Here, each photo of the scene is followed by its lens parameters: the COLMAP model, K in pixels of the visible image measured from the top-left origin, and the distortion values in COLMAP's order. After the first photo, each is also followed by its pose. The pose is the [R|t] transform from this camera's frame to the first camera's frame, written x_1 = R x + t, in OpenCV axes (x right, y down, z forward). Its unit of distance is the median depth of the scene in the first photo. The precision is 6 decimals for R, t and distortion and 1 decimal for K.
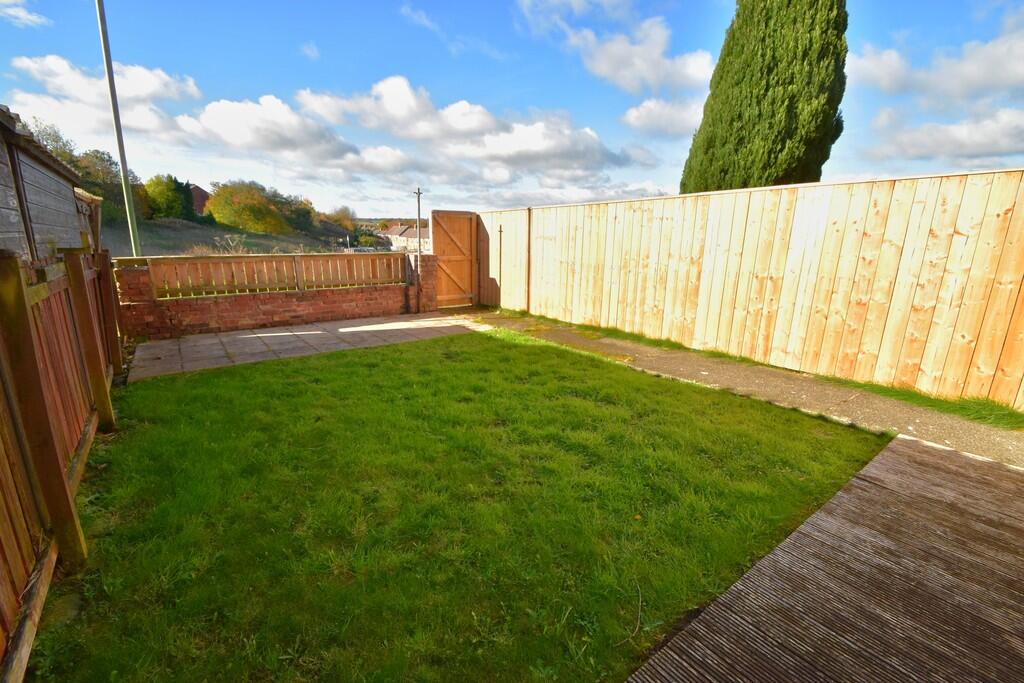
lens RADIAL K [[453.3, 0, 512.0], [0, 453.3, 341.5], [0, 0, 1]] dist [-0.001966, -0.000344]
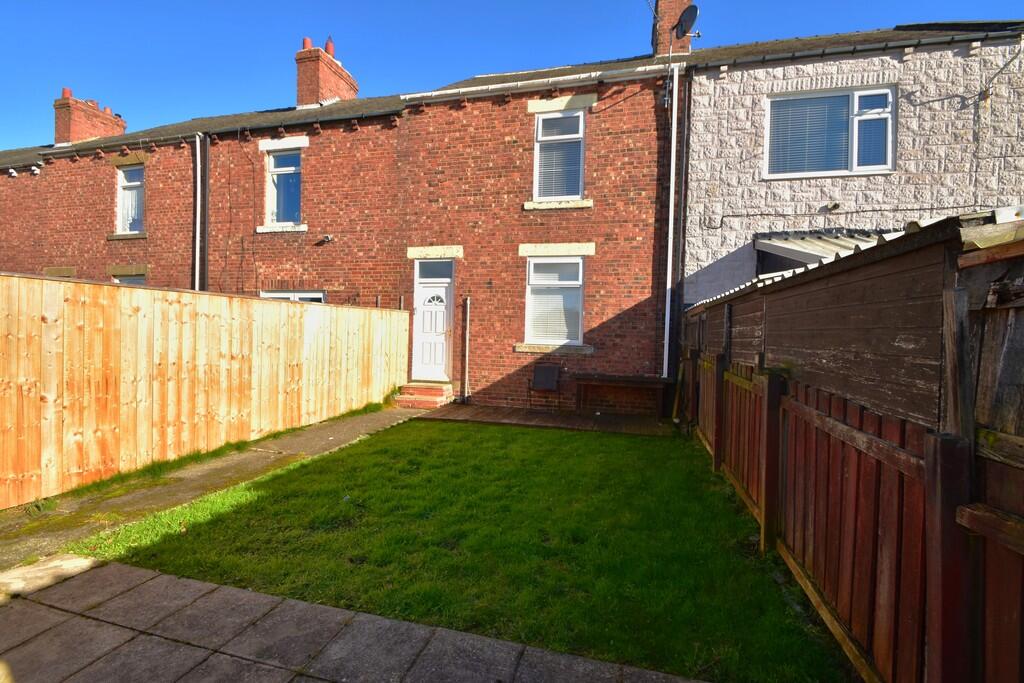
lens RADIAL K [[453.3, 0, 512.0], [0, 453.3, 341.5], [0, 0, 1]] dist [-0.001966, -0.000344]
pose [[-0.630582, -0.030476, 0.775524, -0.777635], [0.147781, 0.976233, 0.158525, -0.284906], [-0.761923, 0.214571, -0.611091, 1.143025]]
